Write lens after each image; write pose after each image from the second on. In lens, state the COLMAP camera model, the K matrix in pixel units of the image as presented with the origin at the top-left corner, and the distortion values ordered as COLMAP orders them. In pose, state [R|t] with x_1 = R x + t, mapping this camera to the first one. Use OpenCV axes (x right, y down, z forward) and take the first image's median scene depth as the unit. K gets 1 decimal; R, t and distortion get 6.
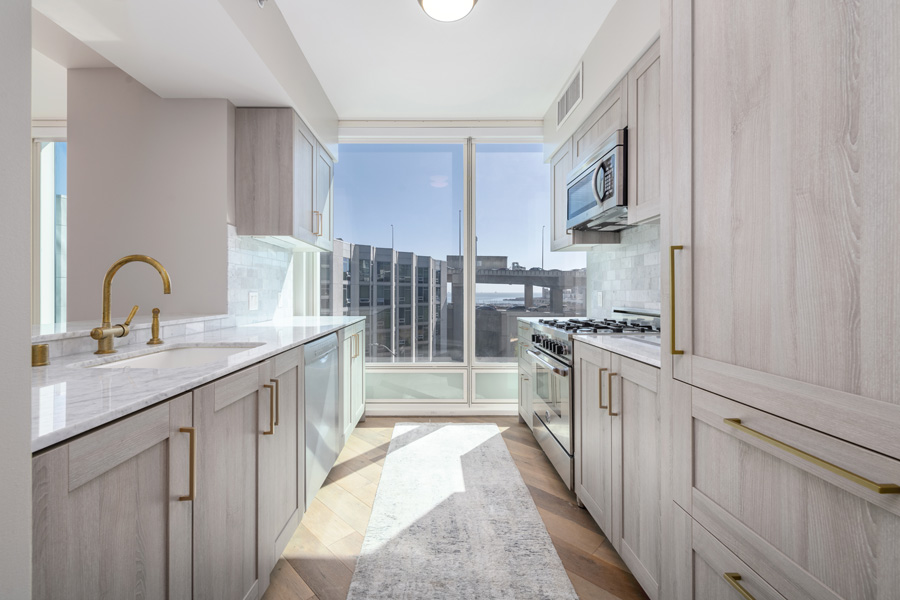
lens RADIAL K [[369.1, 0, 452.5], [0, 369.1, 292.5], [0, 0, 1]] dist [0.003000, -0.000806]
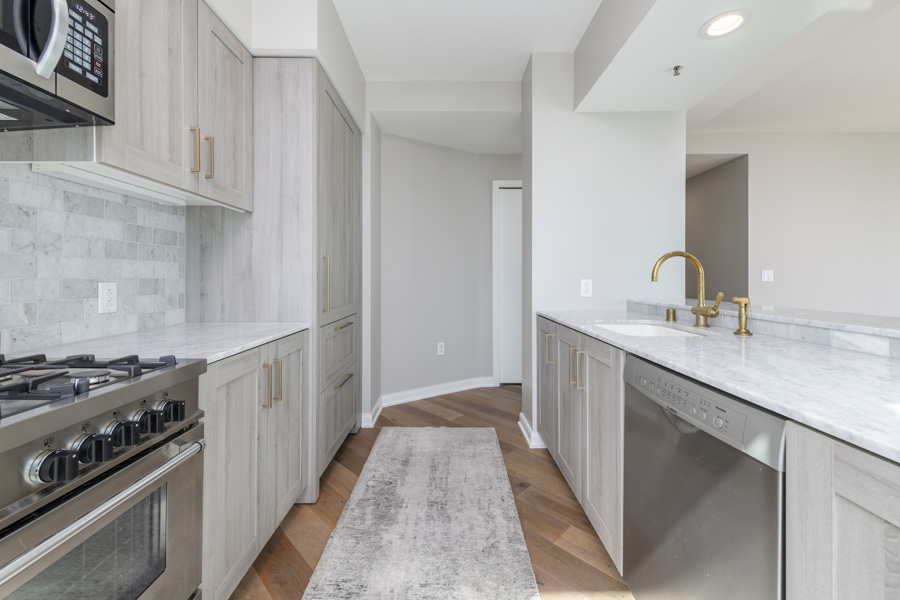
lens RADIAL K [[359.2, 0, 451.4], [0, 359.2, 278.0], [0, 0, 1]] dist [-0.000280, -0.000037]
pose [[-0.999900, -0.005374, 0.013084, -0.030423], [-0.005309, 0.999974, 0.004975, -0.004891], [-0.013110, 0.004905, -0.999902, 1.009160]]
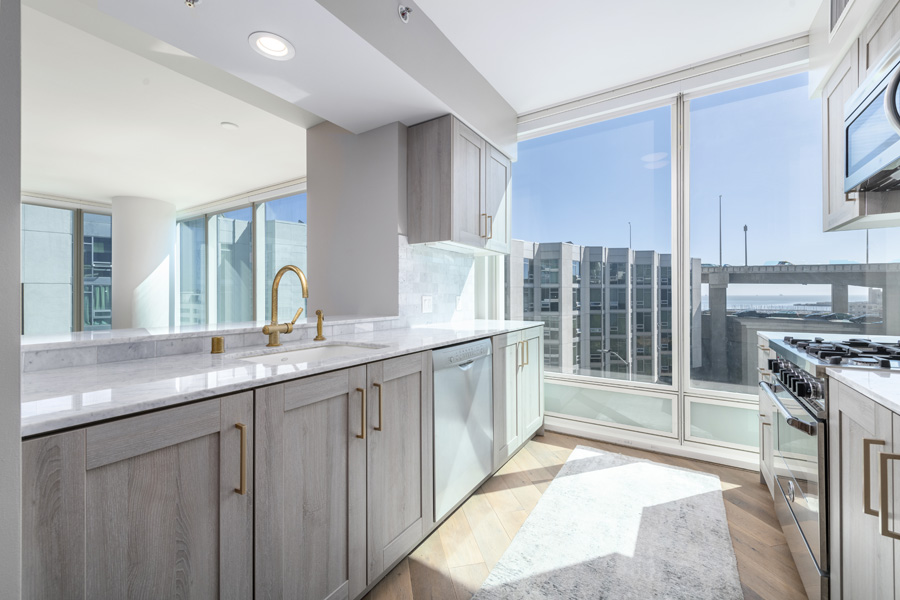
lens RADIAL K [[367.6, 0, 473.7], [0, 367.6, 295.6], [0, 0, 1]] dist [0.019072, -0.005883]
pose [[0.839057, -0.002440, -0.544038, 0.131844], [0.002330, 0.999997, -0.000891, -0.000589], [0.544039, -0.000520, 0.839060, 0.145462]]
